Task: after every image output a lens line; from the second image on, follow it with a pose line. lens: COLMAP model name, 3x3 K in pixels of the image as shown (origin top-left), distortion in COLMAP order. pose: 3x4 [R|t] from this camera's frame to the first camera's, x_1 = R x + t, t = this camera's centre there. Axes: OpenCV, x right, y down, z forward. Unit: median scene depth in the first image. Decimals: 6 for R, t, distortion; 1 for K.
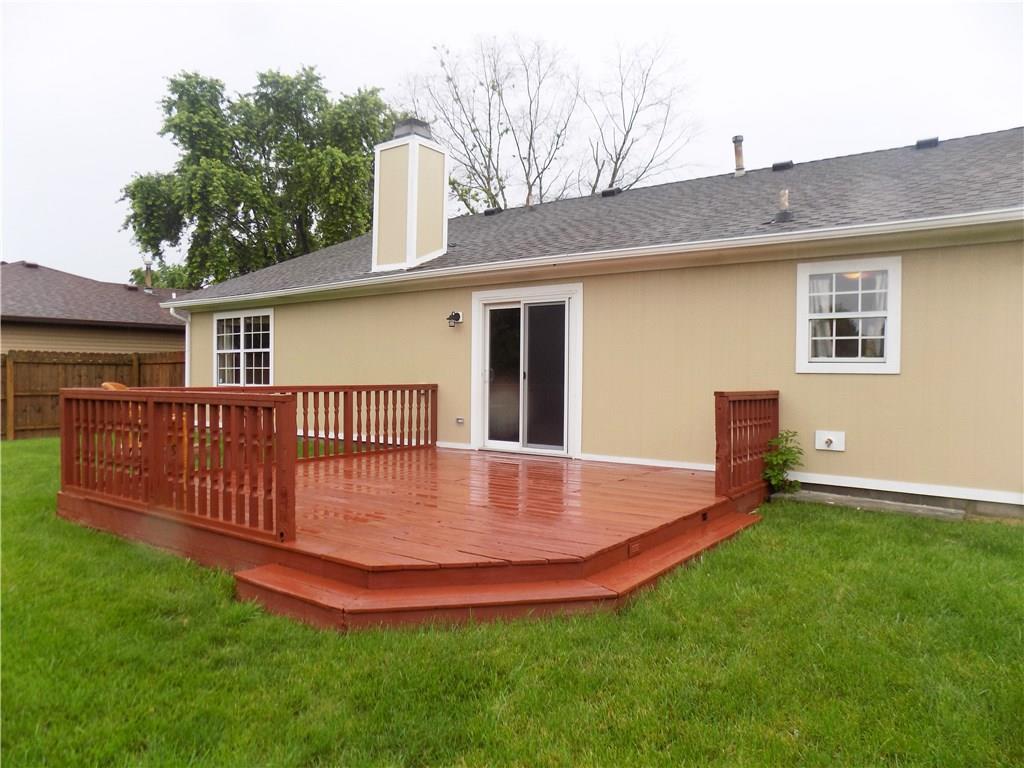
lens RADIAL K [[686.5, 0, 518.8], [0, 686.5, 390.9], [0, 0, 1]] dist [-0.074748, 0.075874]
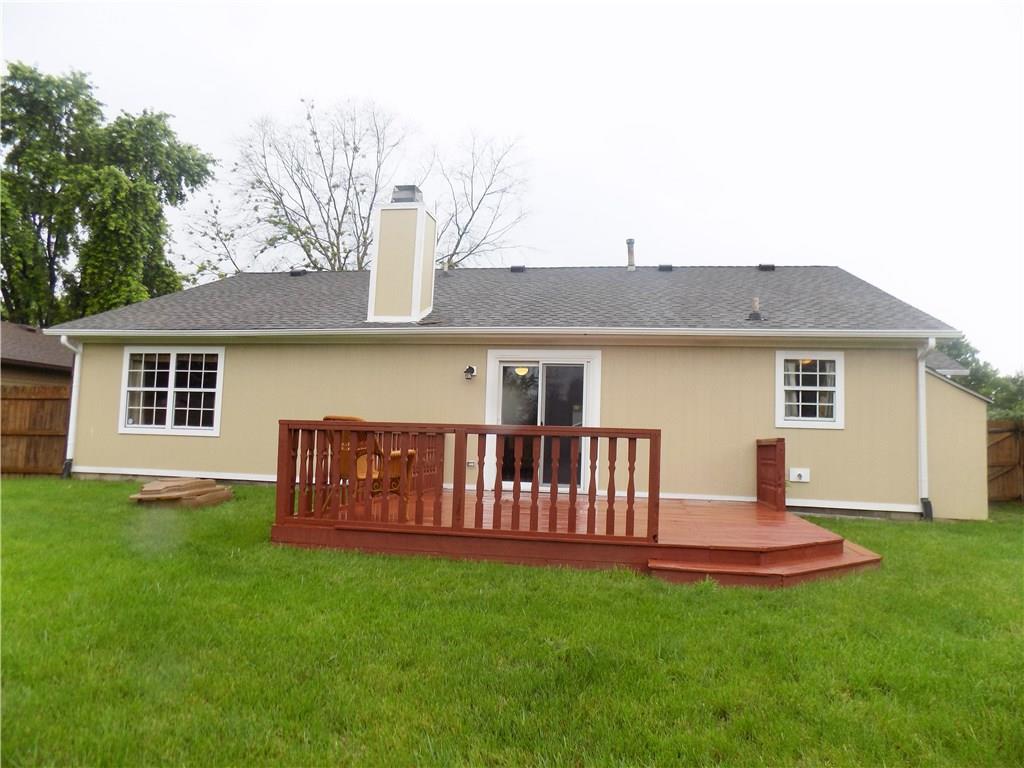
lens RADIAL K [[686.5, 0, 518.8], [0, 686.5, 390.9], [0, 0, 1]] dist [-0.074748, 0.075874]
pose [[0.905882, 0.051602, 0.420375, -0.368578], [-0.015162, 0.995865, -0.089572, 0.018189], [-0.423259, 0.074767, 0.902918, -0.030481]]
